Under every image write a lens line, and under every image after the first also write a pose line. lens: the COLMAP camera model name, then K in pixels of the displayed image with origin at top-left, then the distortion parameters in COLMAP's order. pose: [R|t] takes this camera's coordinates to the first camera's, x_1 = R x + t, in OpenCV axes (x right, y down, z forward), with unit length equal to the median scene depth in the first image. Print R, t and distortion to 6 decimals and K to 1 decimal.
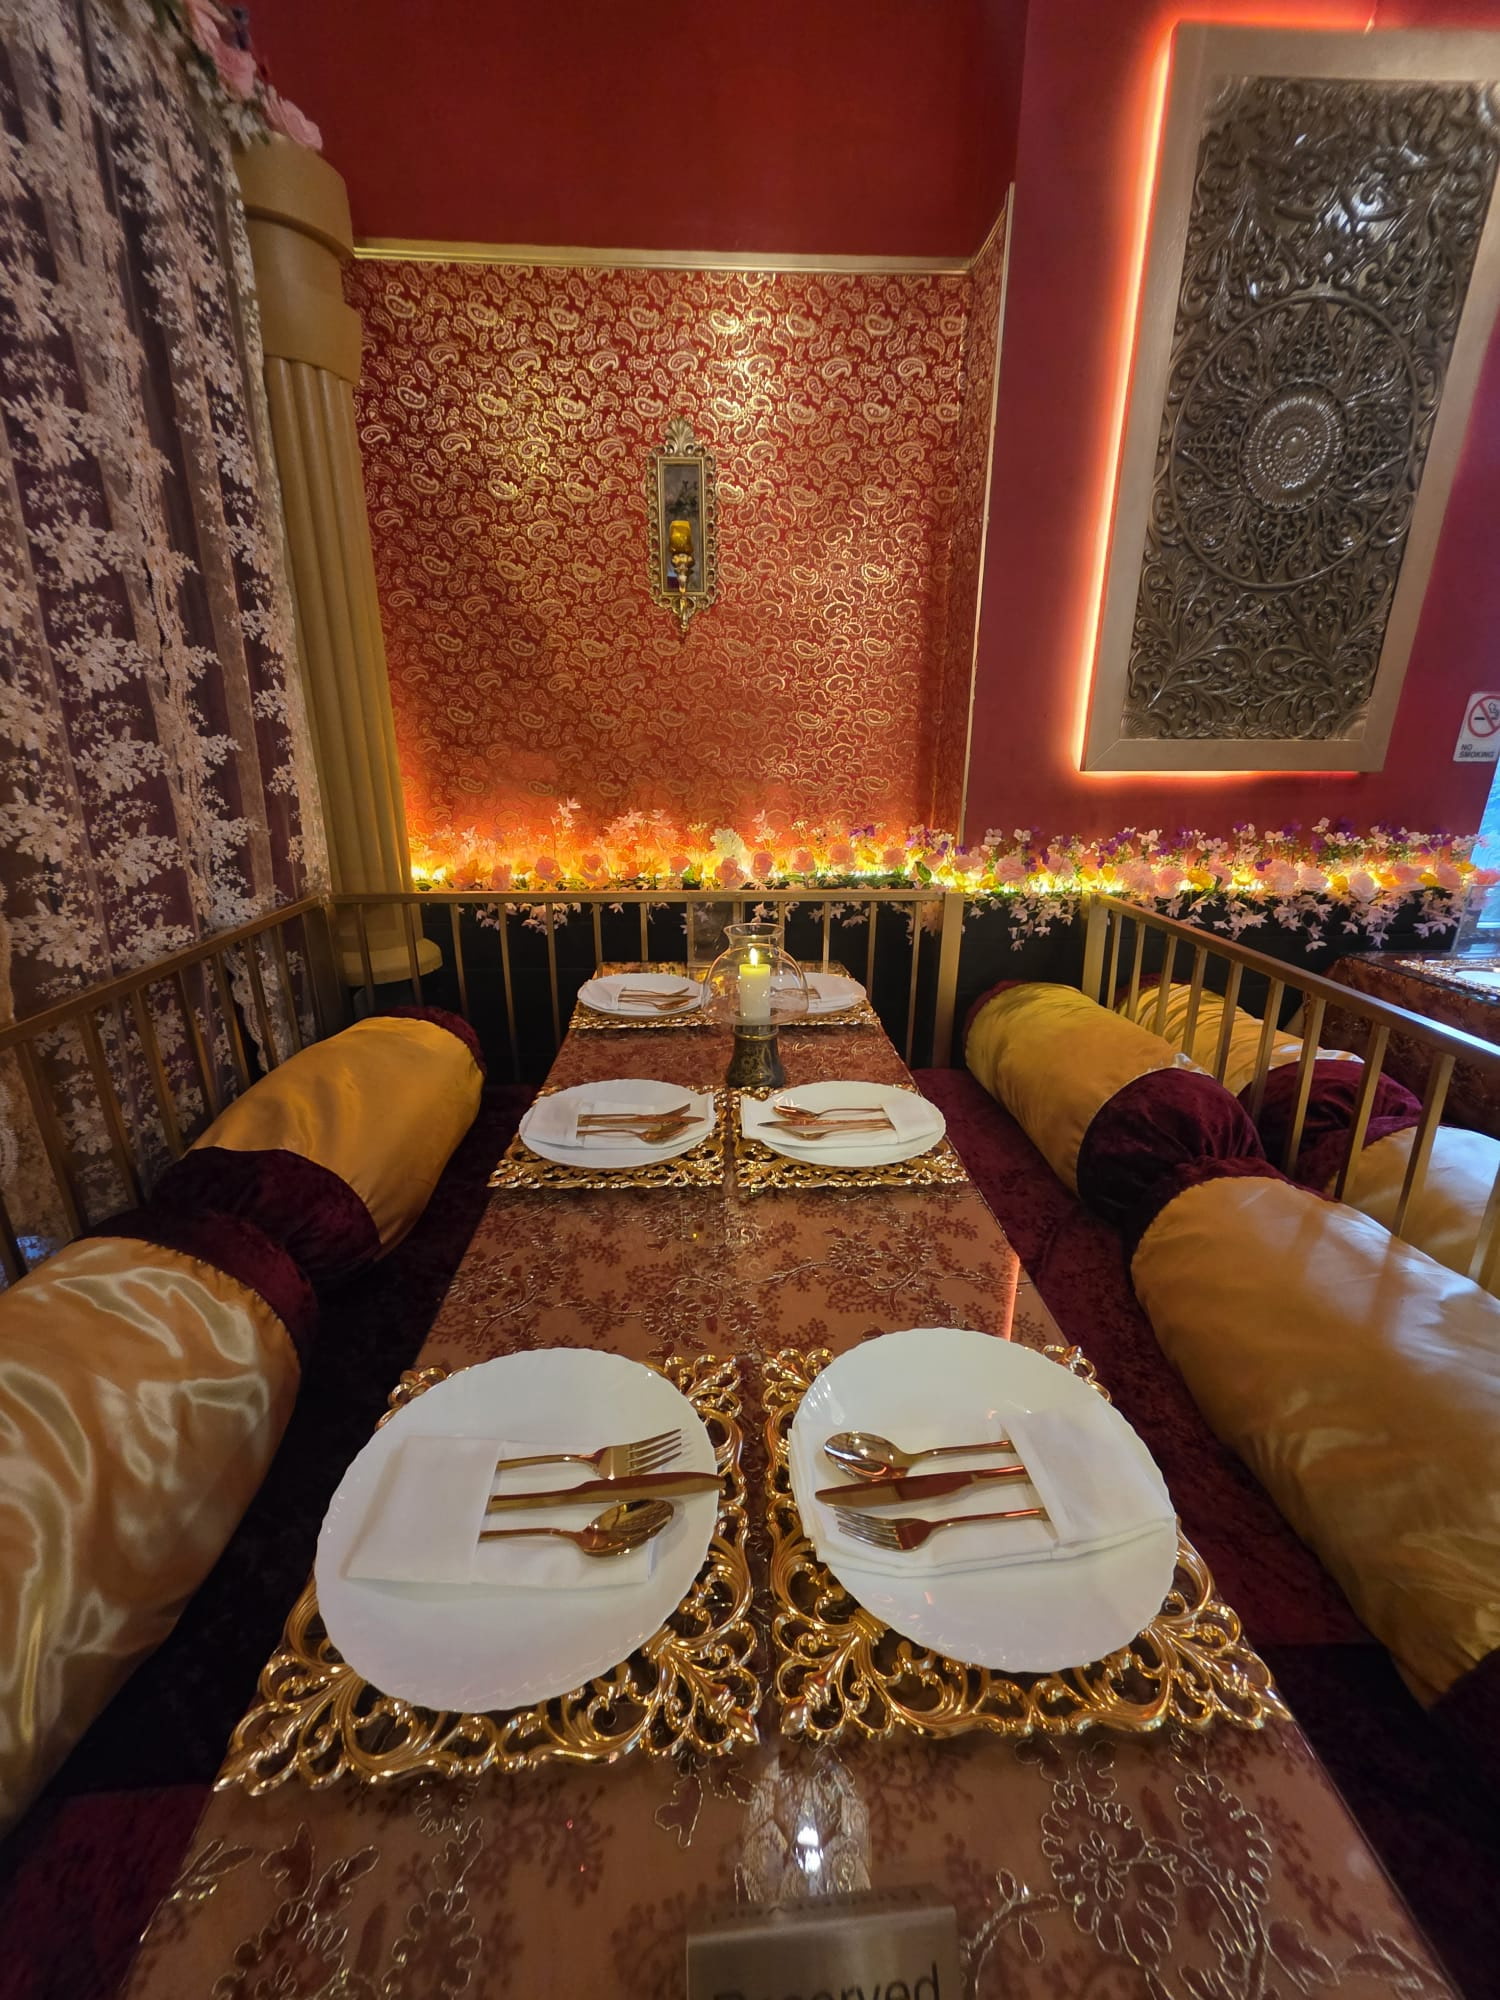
lens RADIAL K [[816.5, 0, 756.7], [0, 816.5, 998.6], [0, 0, 1]] dist [-0.000110, -0.000102]
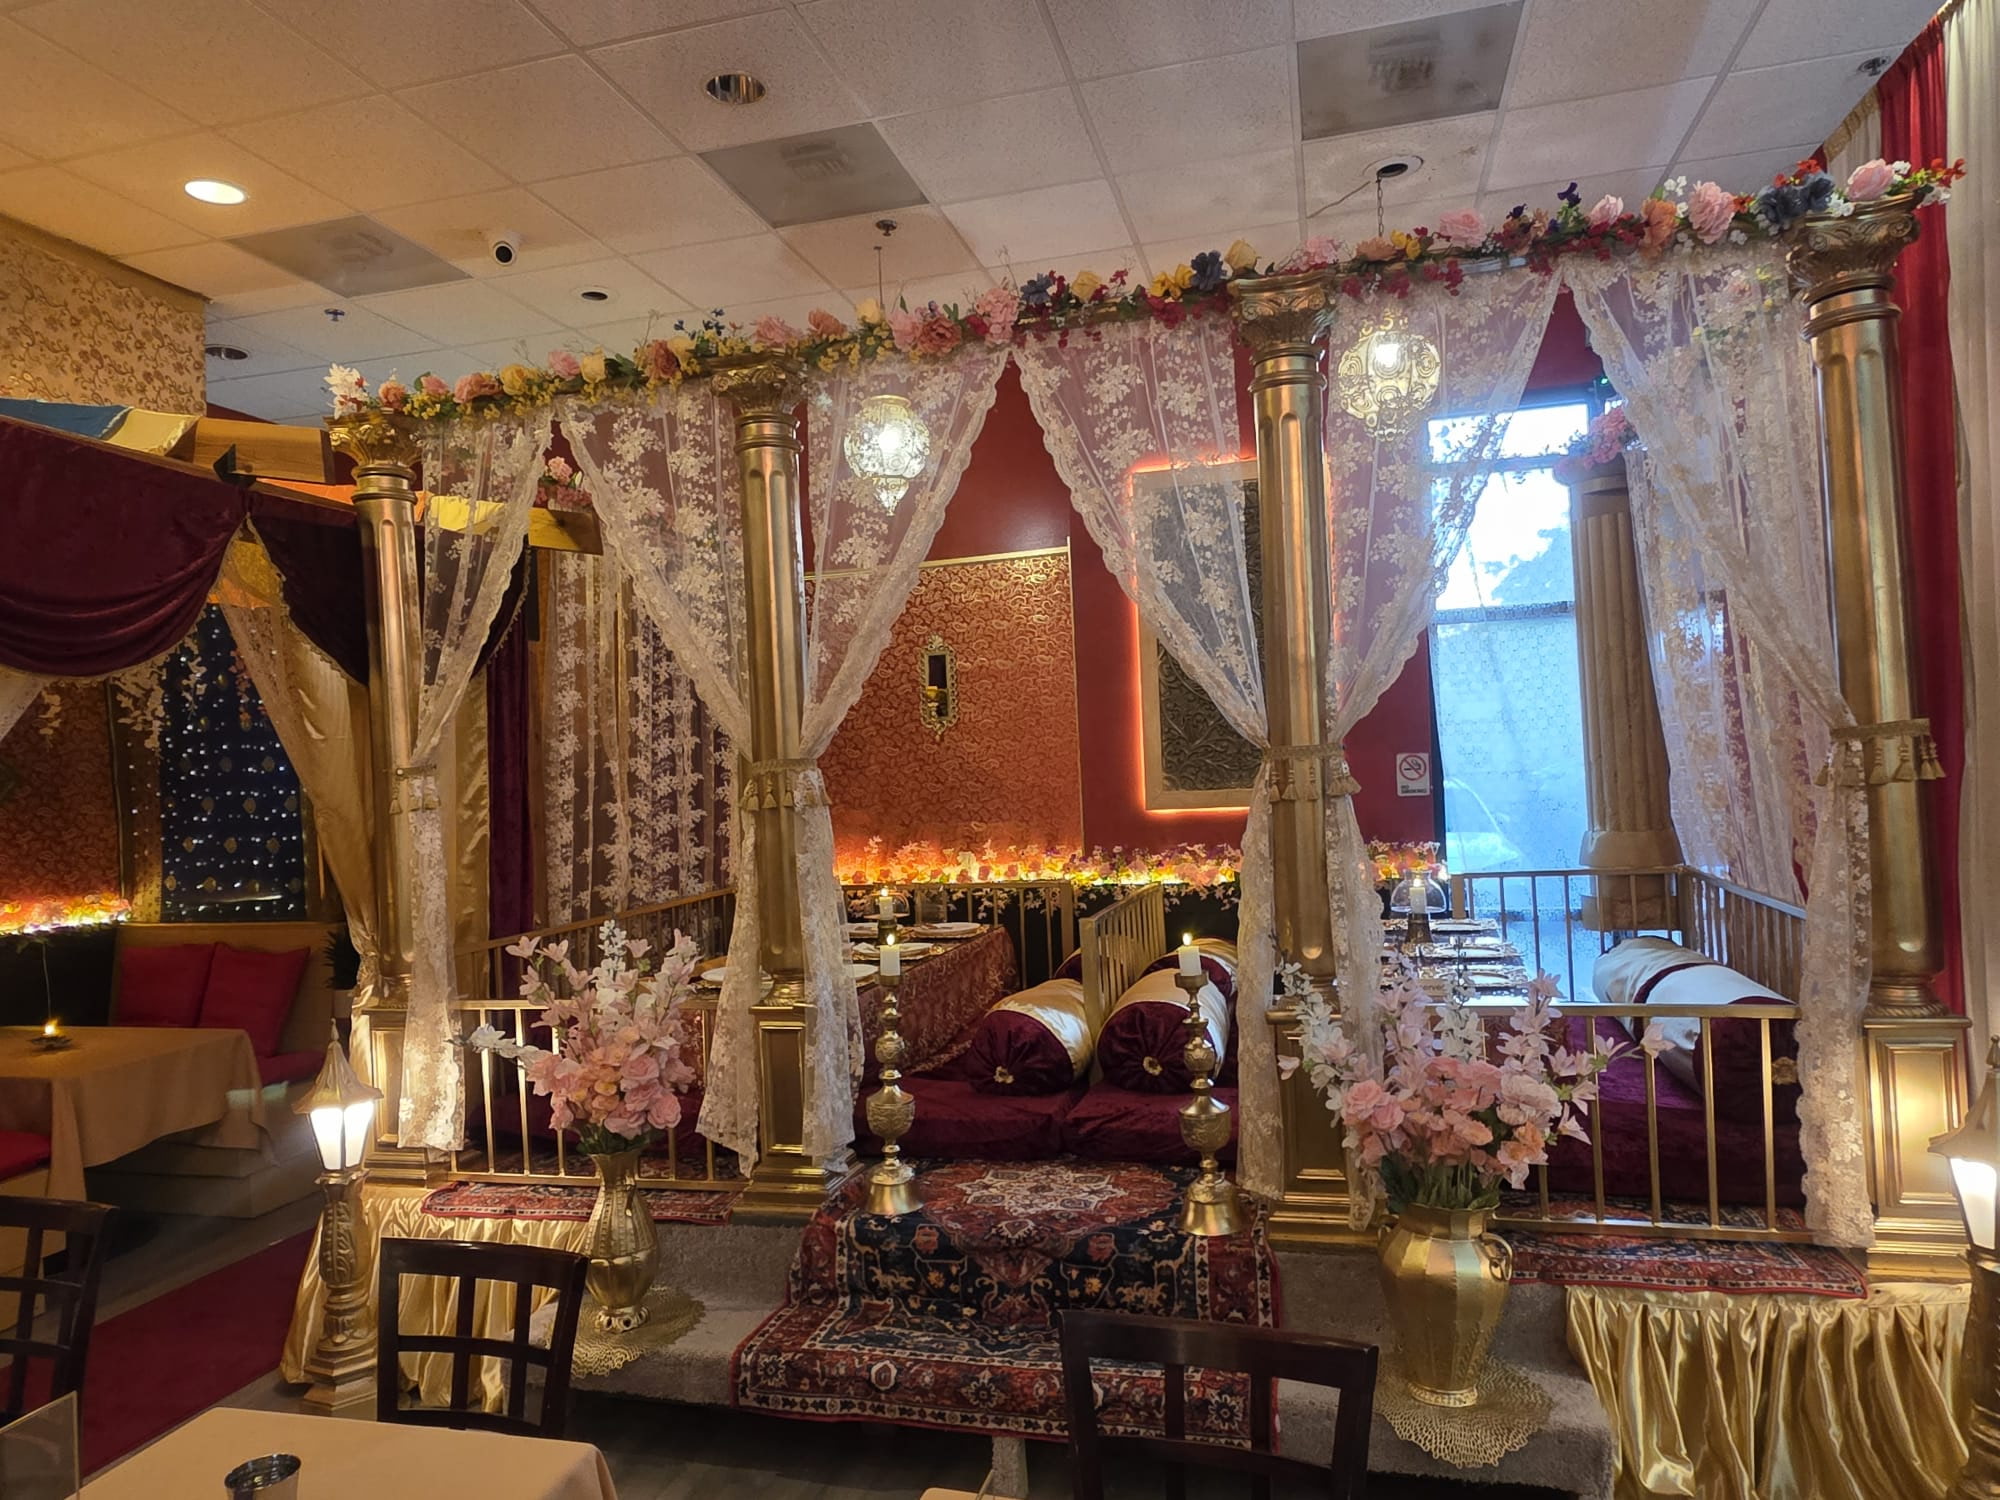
lens RADIAL K [[1347.3, 0, 997.7], [0, 1347.3, 749.0], [0, 0, 1]] dist [0.001650, 0.000012]
pose [[0.946034, -0.047530, -0.320563, 0.984191], [-0.055740, 0.950578, -0.305441, 0.453241], [0.319238, 0.306825, 0.896630, -1.581500]]
